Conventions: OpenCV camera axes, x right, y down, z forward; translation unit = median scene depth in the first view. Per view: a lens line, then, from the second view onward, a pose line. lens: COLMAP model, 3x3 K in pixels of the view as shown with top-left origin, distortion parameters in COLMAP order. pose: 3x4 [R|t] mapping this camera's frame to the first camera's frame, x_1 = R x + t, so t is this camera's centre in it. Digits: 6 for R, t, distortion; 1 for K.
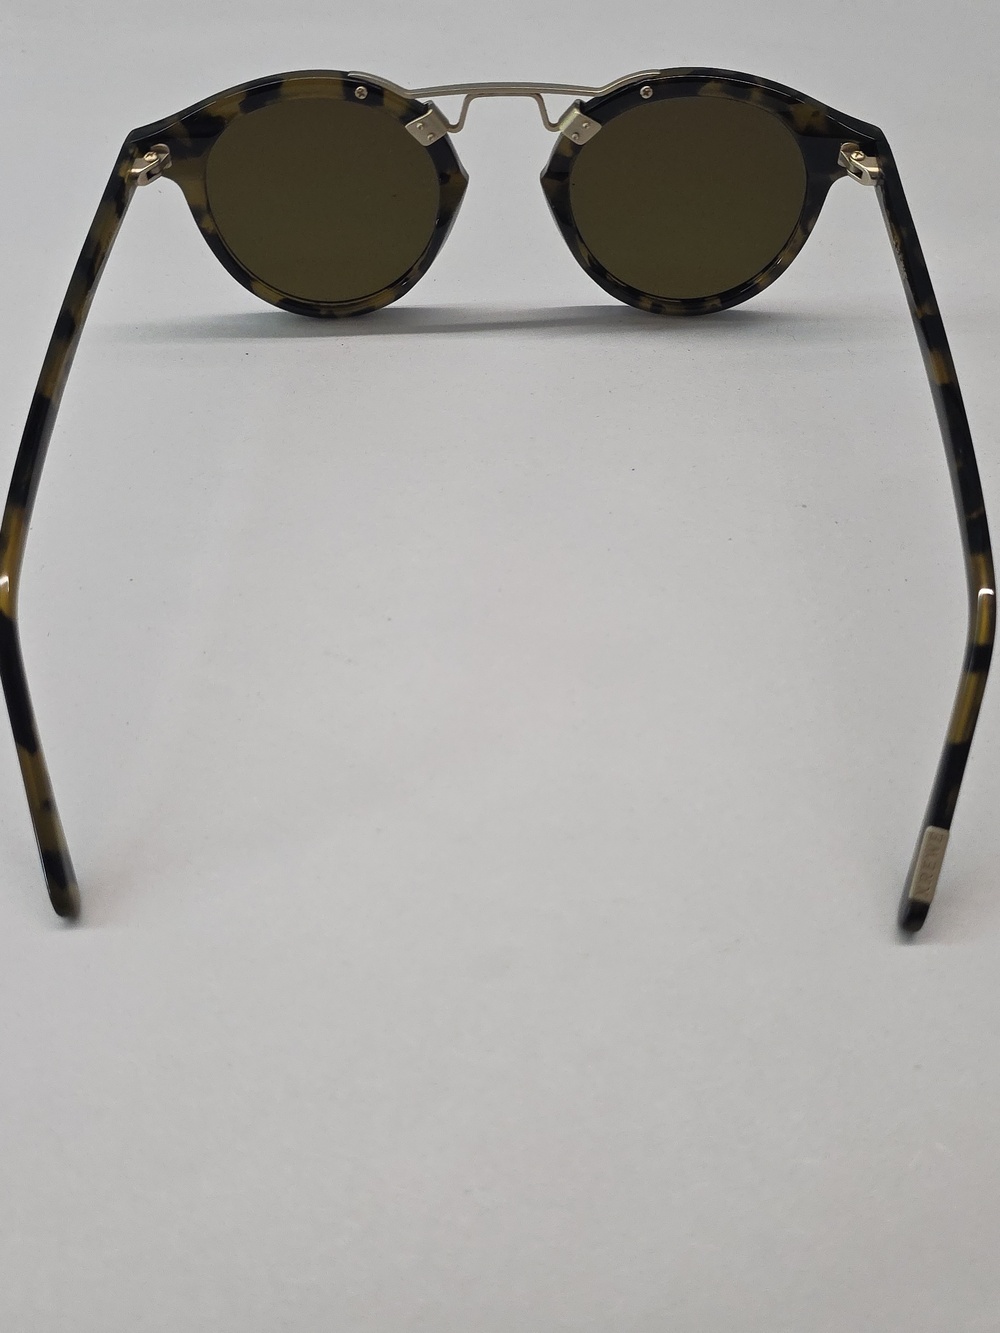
lens RADIAL K [[1325.9, 0, 500.0], [0, 1325.9, 666.5], [0, 0, 1]] dist [0.066564, -0.271183]
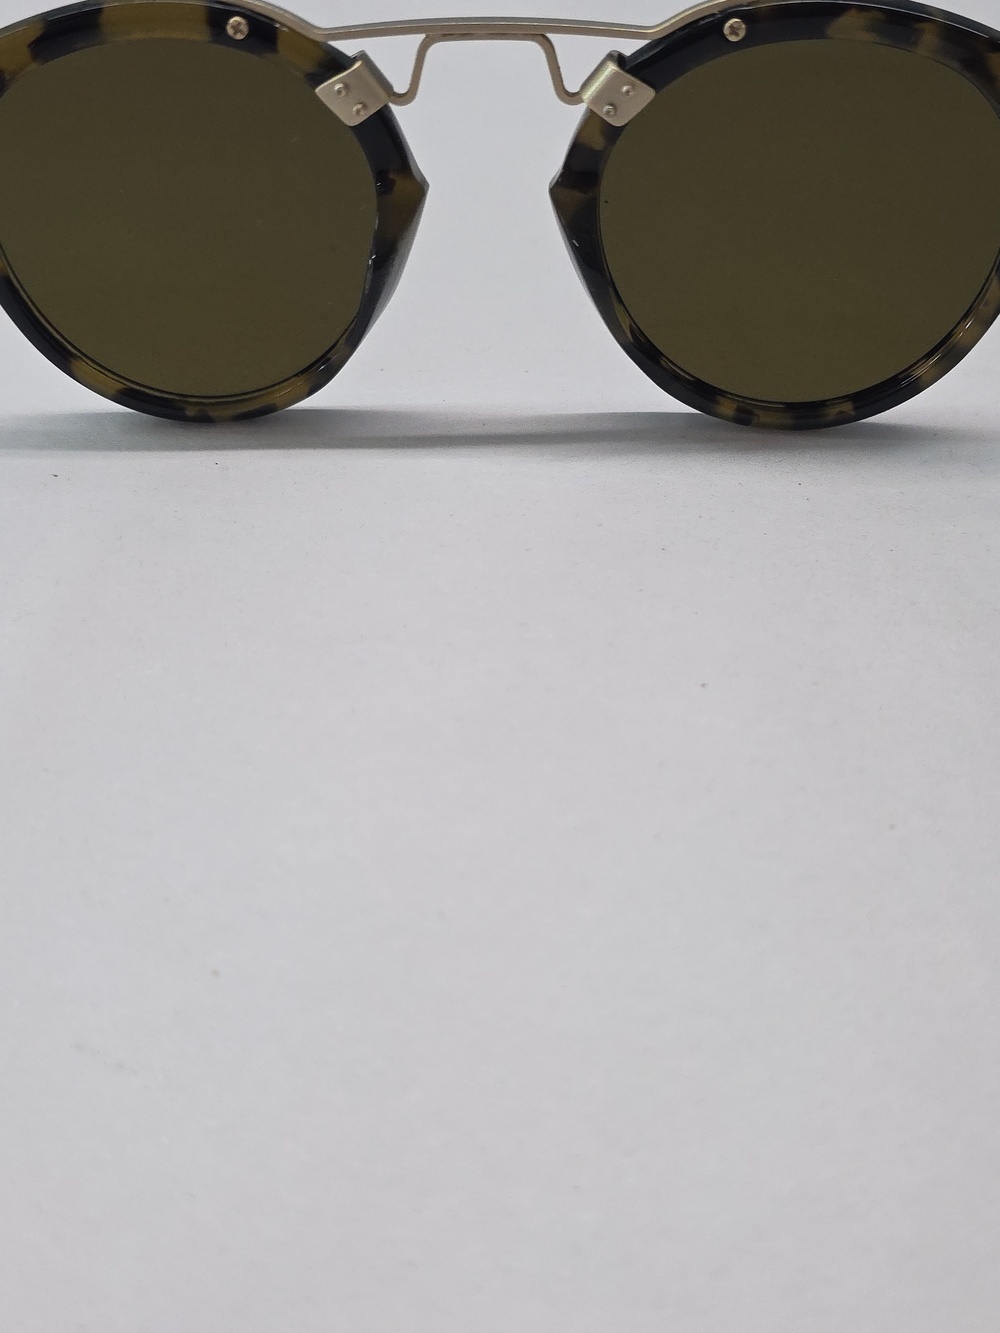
lens RADIAL K [[1325.9, 0, 500.0], [0, 1325.9, 666.5], [0, 0, 1]] dist [0.066564, -0.271183]
pose [[0.998794, 0.025893, -0.041721, 0.038441], [-0.031246, 0.990592, -0.133237, -0.080003], [0.037879, 0.134380, 0.990206, 0.448080]]
